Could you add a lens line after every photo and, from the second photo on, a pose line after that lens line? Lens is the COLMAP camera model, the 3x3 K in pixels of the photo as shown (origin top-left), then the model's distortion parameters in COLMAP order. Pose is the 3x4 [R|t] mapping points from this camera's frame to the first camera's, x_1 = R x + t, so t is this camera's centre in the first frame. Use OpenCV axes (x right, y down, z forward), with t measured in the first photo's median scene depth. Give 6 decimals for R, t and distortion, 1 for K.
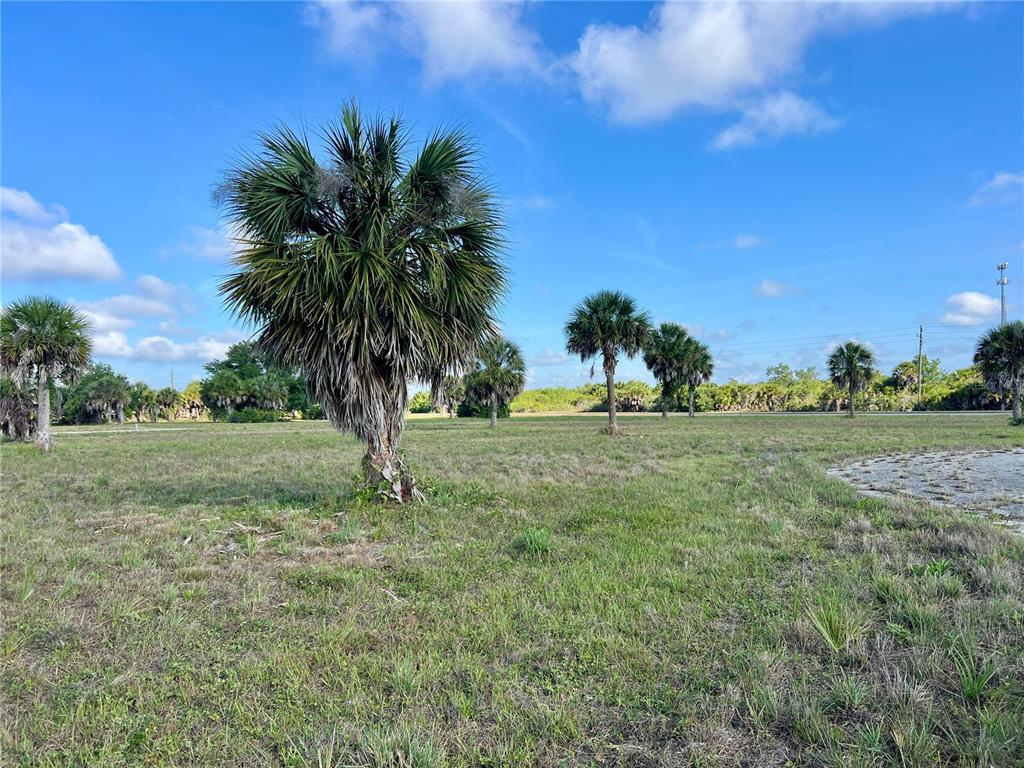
lens RADIAL K [[770.9, 0, 493.9], [0, 770.9, 381.9], [0, 0, 1]] dist [0.060460, -0.132153]
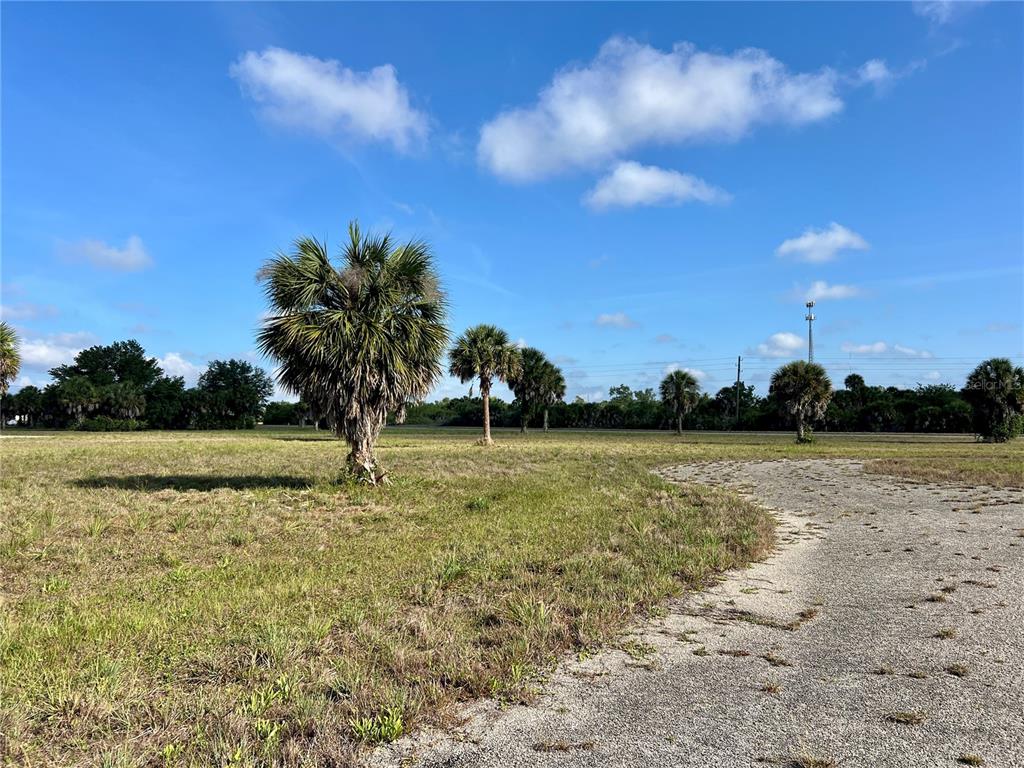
lens RADIAL K [[793.9, 0, 497.0], [0, 793.9, 384.8], [0, 0, 1]] dist [0.104724, -0.149323]
pose [[0.980171, 0.028021, 0.196162, -0.070583], [-0.025649, 0.999564, -0.014624, -0.007828], [-0.196487, 0.009302, 0.980462, -0.195945]]
